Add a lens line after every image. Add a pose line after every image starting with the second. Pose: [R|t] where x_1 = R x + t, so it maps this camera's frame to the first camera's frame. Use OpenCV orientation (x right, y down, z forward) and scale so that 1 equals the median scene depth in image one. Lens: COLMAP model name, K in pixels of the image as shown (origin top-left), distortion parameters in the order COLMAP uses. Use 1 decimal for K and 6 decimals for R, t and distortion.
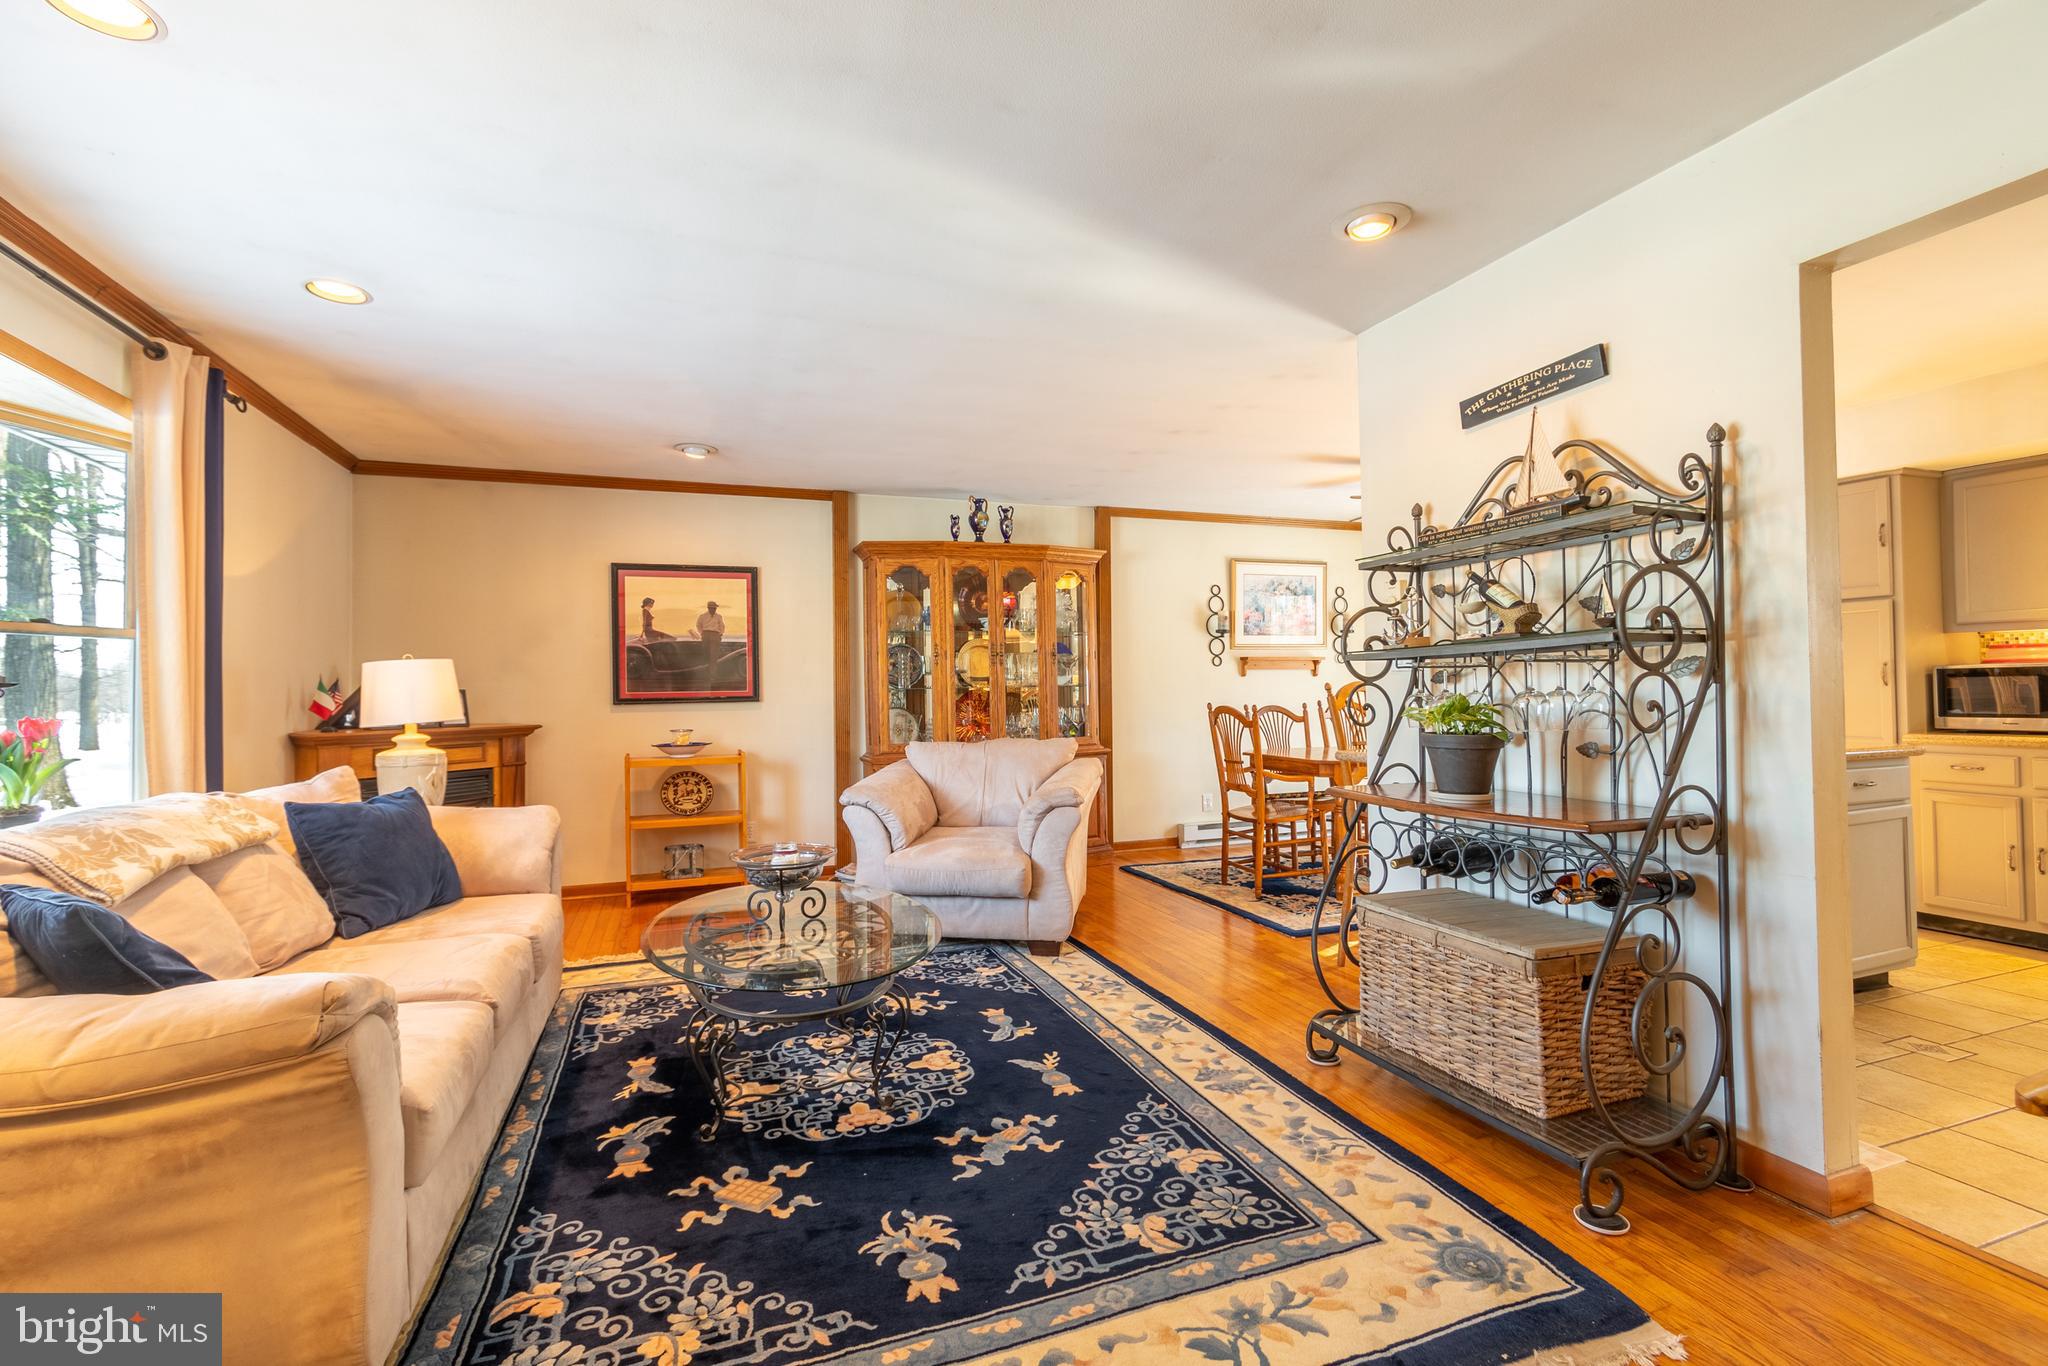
lens RADIAL K [[893.8, 0, 1006.2], [0, 893.8, 674.8], [0, 0, 1]] dist [0.003740, -0.000931]
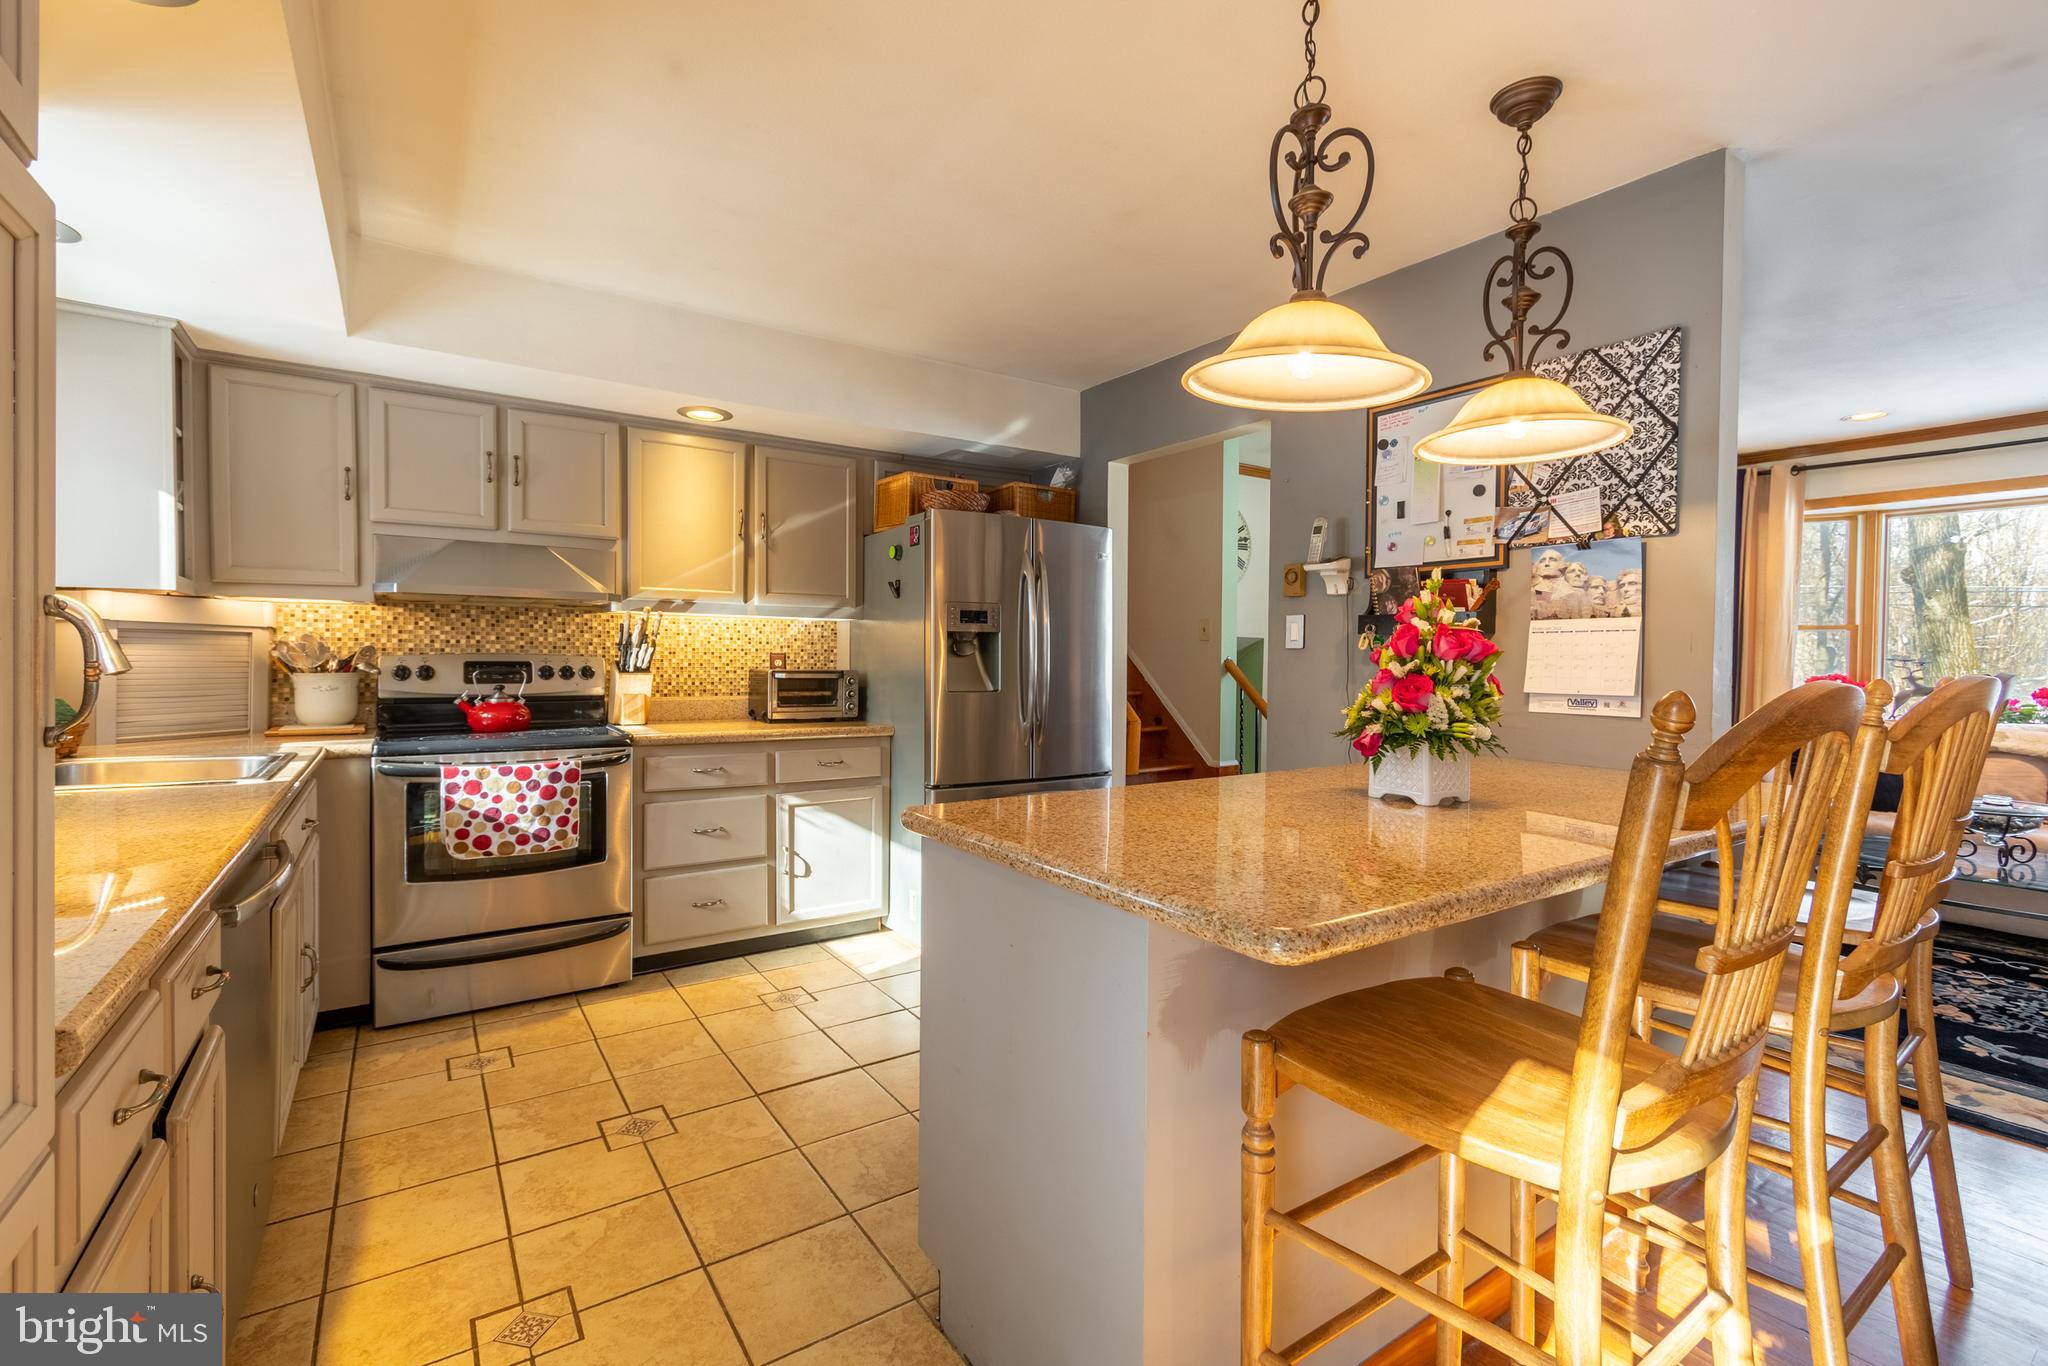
lens RADIAL K [[893.8, 0, 1011.3], [0, 893.8, 674.6], [0, 0, 1]] dist [0.003740, -0.000931]
pose [[-0.970699, 0.012077, -0.239994, 1.098842], [0.011381, 0.999926, 0.004286, 0.001442], [0.240028, 0.001429, -0.970765, 1.524242]]
